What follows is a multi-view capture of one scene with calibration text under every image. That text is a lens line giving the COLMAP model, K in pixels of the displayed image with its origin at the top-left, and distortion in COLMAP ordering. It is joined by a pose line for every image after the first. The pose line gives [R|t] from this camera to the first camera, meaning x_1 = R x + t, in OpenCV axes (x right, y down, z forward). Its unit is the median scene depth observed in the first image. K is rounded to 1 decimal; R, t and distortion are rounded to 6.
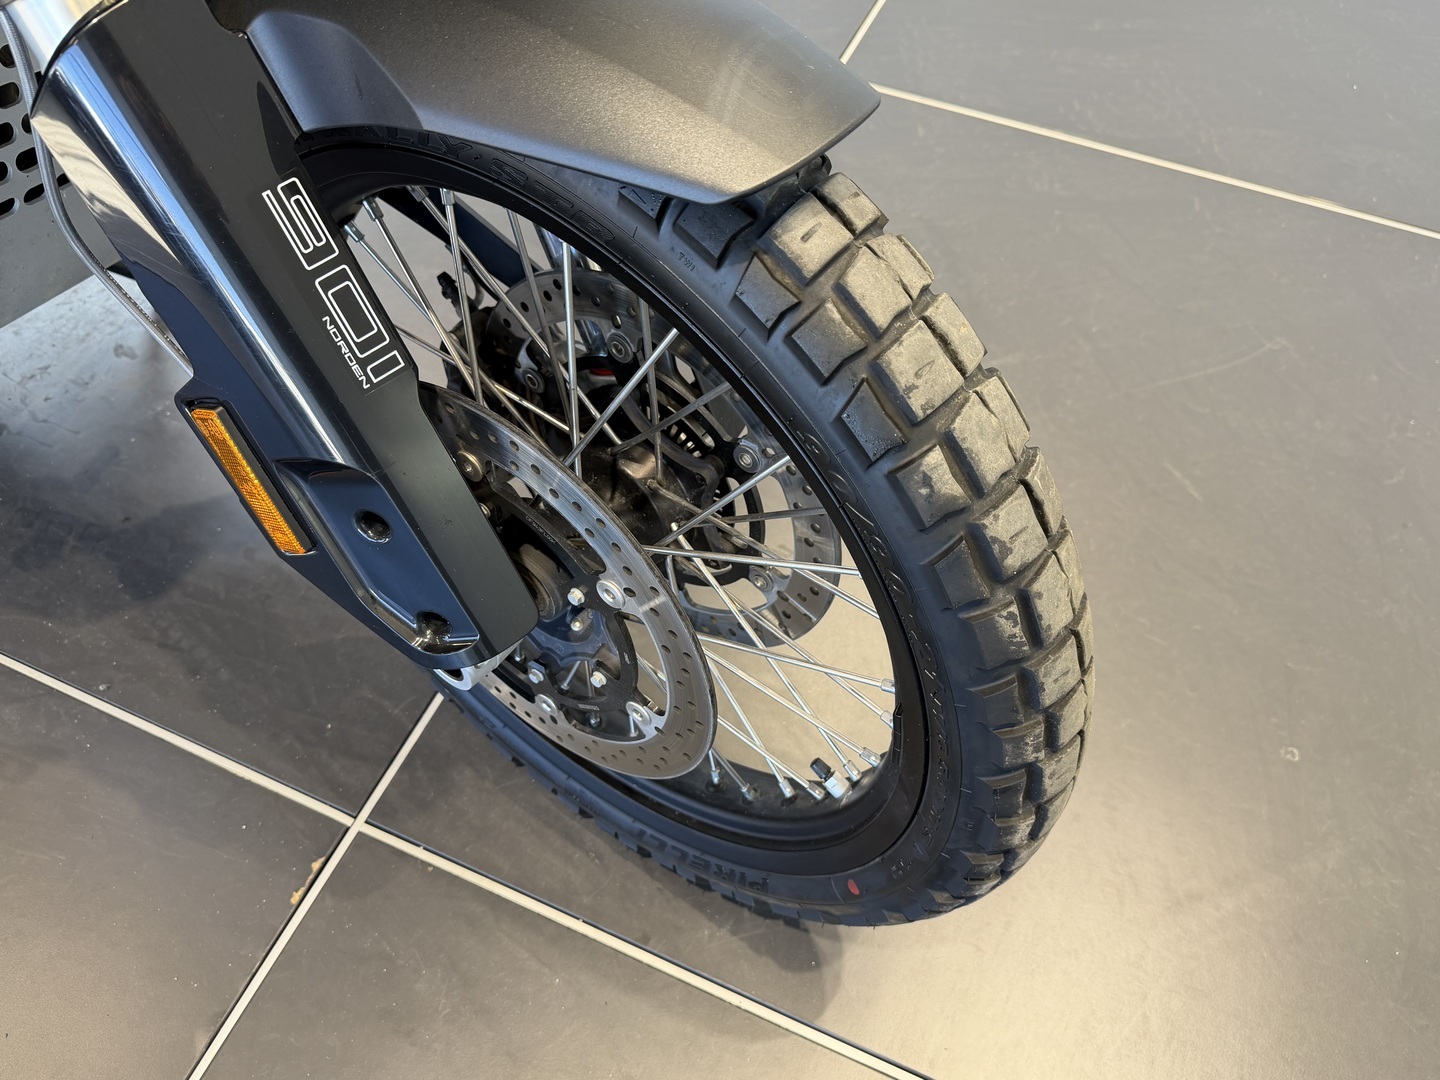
lens RADIAL K [[1061.7, 0, 720.0], [0, 1061.7, 540.0], [0, 0, 1]] dist [0.174040, -0.356592]
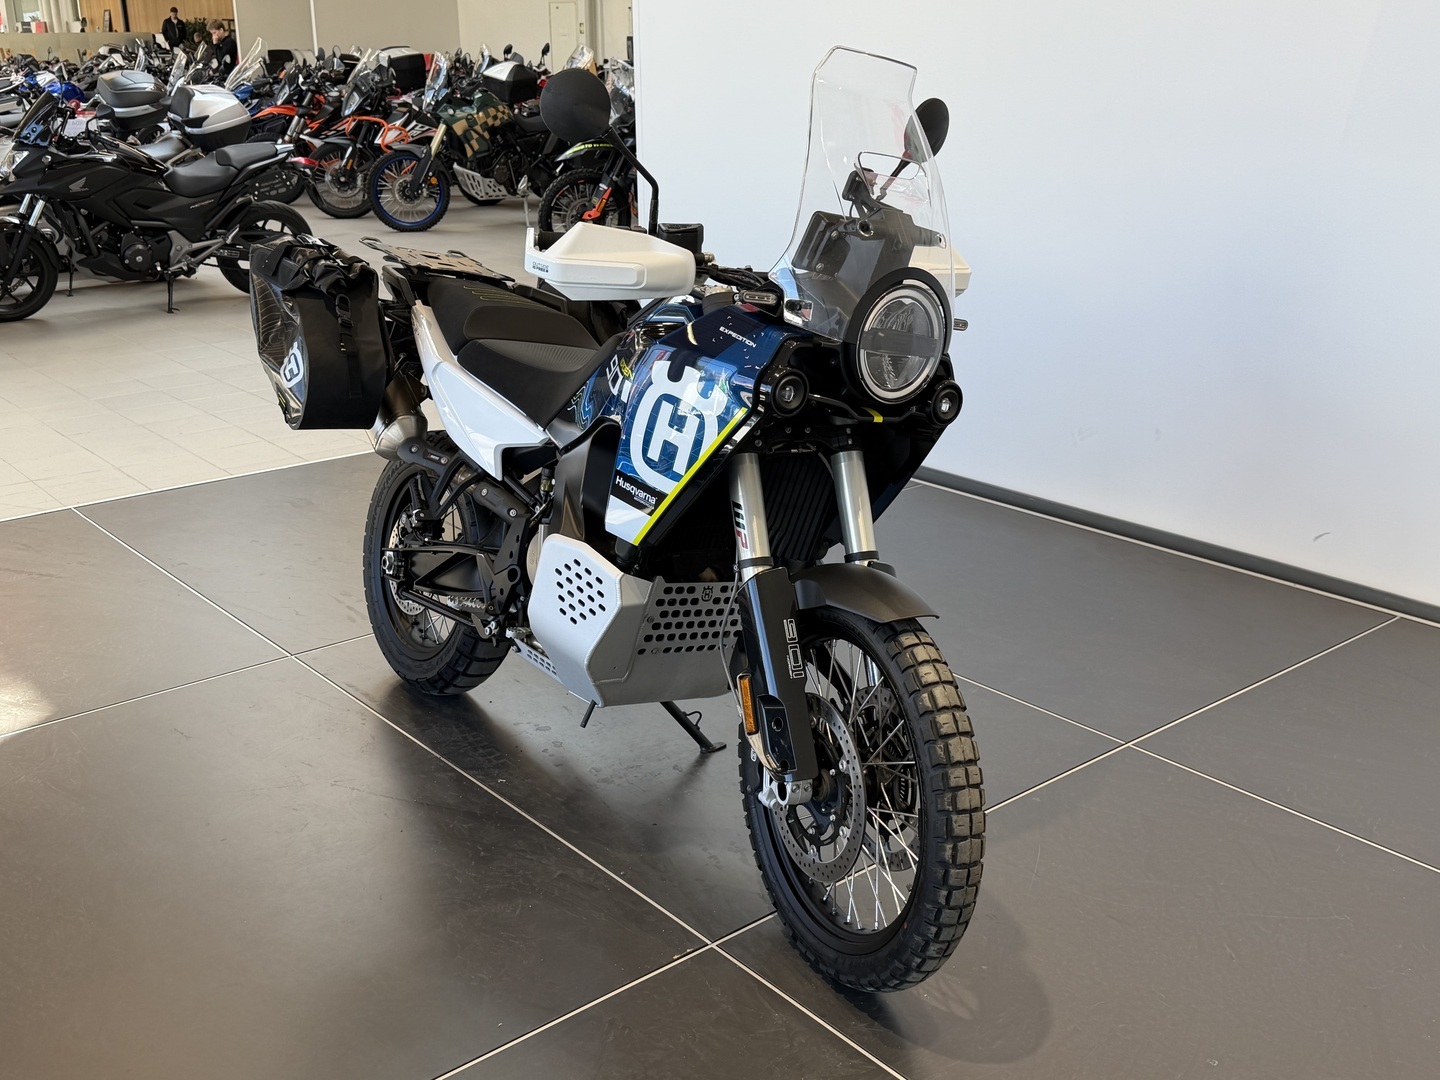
lens RADIAL K [[1497.3, 0, 720.0], [0, 1497.3, 540.0], [0, 0, 1]] dist [0.131497, 0.005813]
pose [[0.891332, 0.122710, -0.436427, 1.673073], [-0.359894, 0.776932, -0.516577, 2.311748], [0.275686, 0.617510, 0.736667, -3.173456]]
